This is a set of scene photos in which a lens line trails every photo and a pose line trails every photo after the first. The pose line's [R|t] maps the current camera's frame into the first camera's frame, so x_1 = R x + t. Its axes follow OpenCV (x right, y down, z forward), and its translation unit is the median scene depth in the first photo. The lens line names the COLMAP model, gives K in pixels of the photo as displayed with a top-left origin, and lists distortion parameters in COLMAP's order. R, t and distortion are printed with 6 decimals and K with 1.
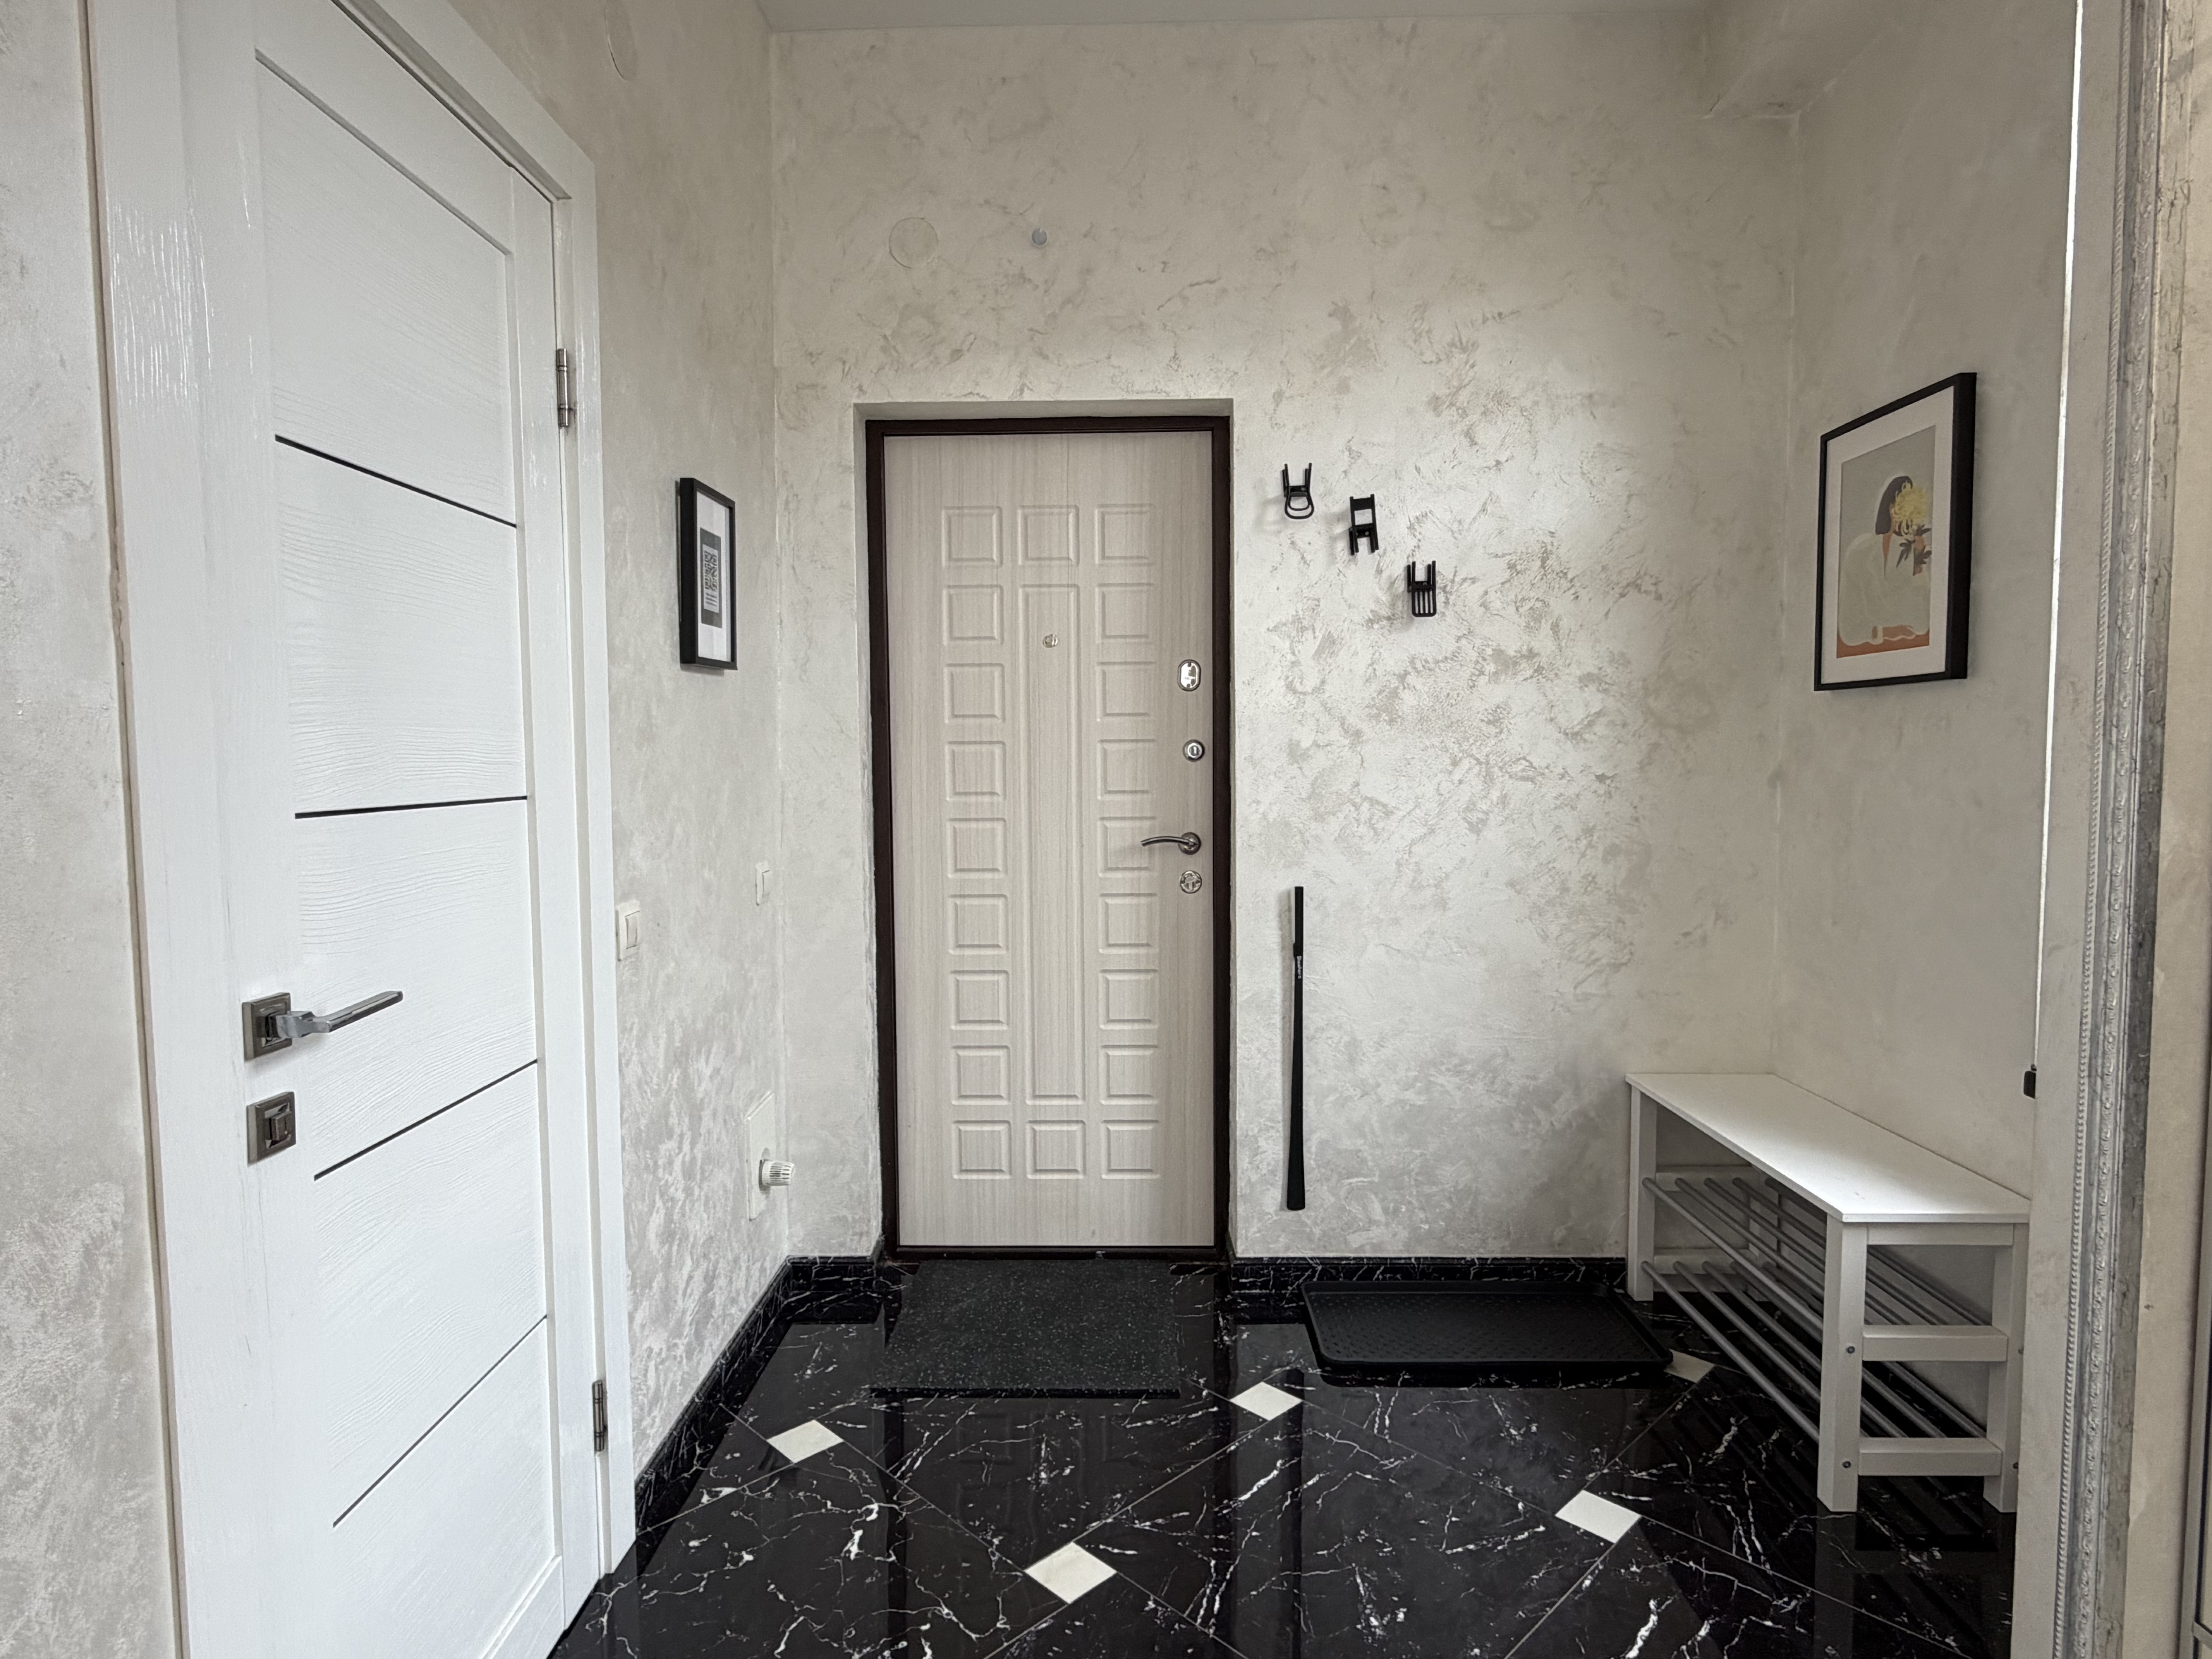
lens RADIAL K [[1225.0, 0, 1097.5], [0, 1225.0, 833.6], [0, 0, 1]] dist [-0.000998, -0.000226]
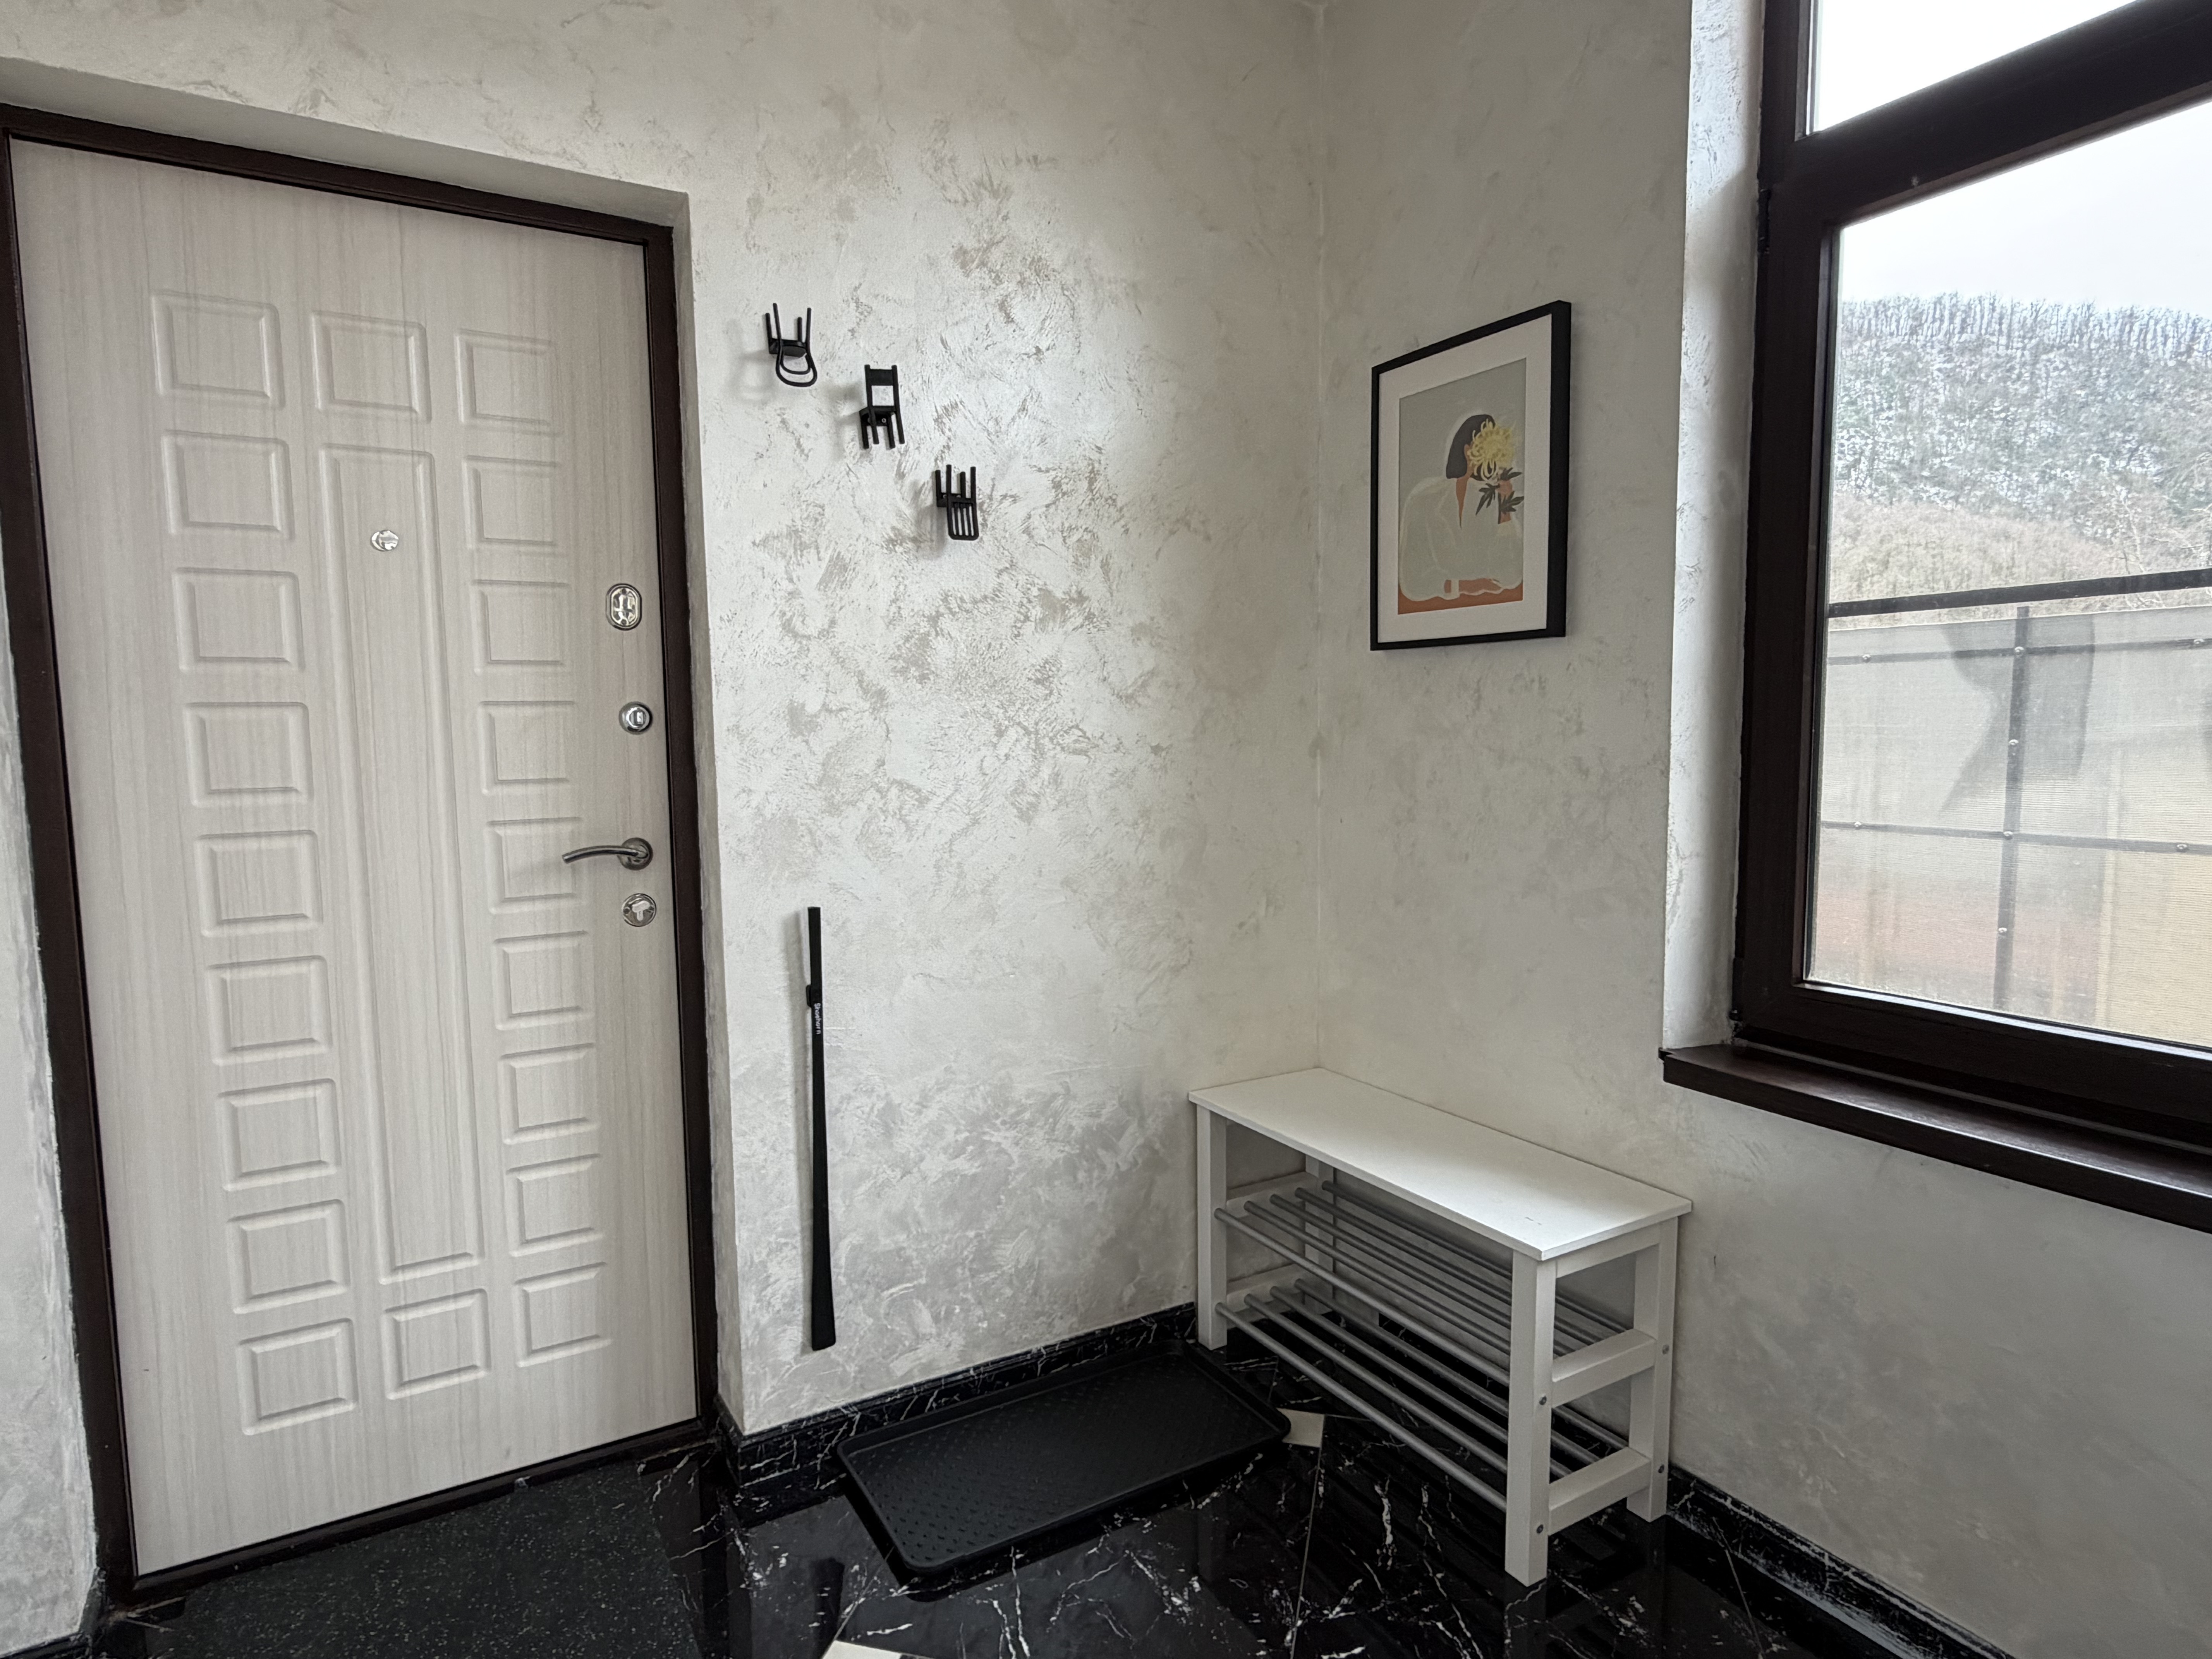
lens RADIAL K [[1225.0, 0, 1096.4], [0, 1225.0, 833.2], [0, 0, 1]] dist [-0.000998, -0.000226]
pose [[0.853273, -0.050185, 0.519044, -0.063804], [0.038856, 0.998710, 0.032686, -0.017048], [-0.520014, -0.007722, 0.854123, 0.301449]]
